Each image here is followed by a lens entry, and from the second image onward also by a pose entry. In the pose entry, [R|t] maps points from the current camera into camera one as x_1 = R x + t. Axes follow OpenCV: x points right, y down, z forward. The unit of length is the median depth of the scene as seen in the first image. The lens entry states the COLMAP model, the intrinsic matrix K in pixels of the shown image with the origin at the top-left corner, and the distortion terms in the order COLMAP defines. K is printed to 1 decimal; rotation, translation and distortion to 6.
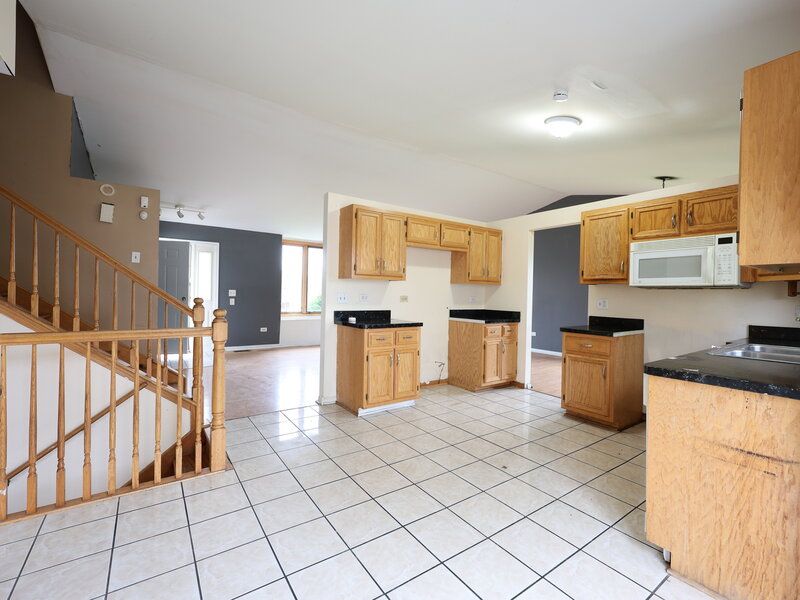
lens RADIAL K [[361.7, 0, 403.5], [0, 361.7, 298.6], [0, 0, 1]] dist [-0.000469, 0.000598]
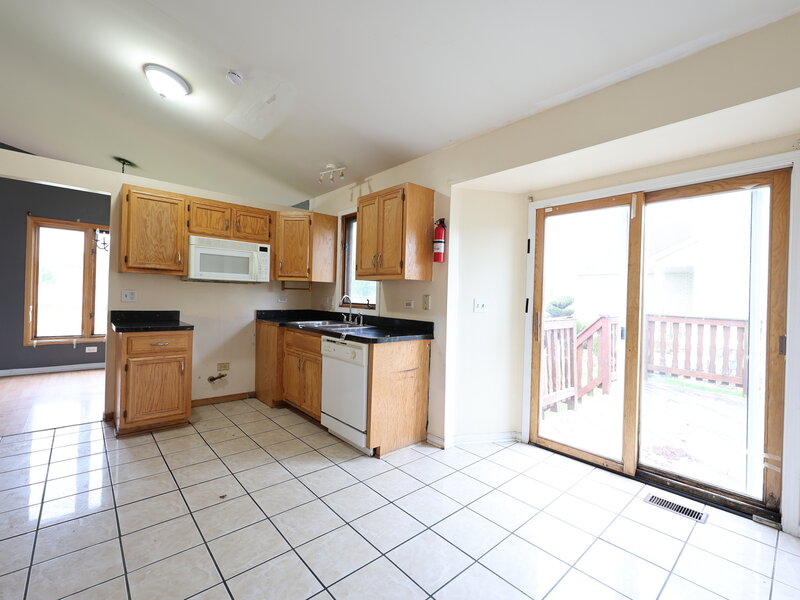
lens RADIAL K [[361.7, 0, 402.1], [0, 361.7, 298.8], [0, 0, 1]] dist [-0.000469, 0.000598]
pose [[-0.114804, -0.027111, 0.993018, -0.427690], [-0.018534, 0.999512, 0.025146, -0.013578], [-0.993215, -0.015518, -0.115251, 0.507963]]
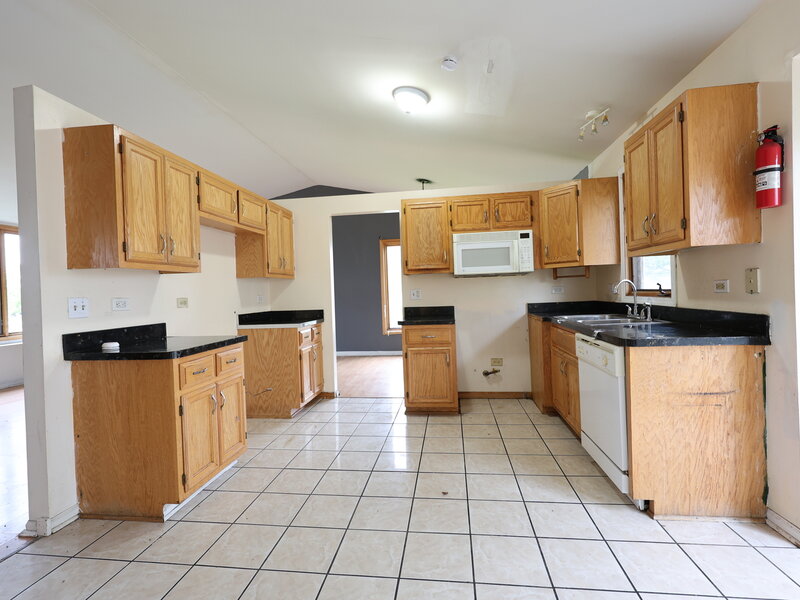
lens RADIAL K [[382.4, 0, 400.9], [0, 382.4, 297.5], [0, 0, 1]] dist [0.002875, -0.001069]
pose [[0.675555, -0.054001, 0.735330, -0.294155], [0.058050, 0.998114, 0.019969, 0.000164], [-0.735021, 0.029195, 0.677415, 0.346270]]
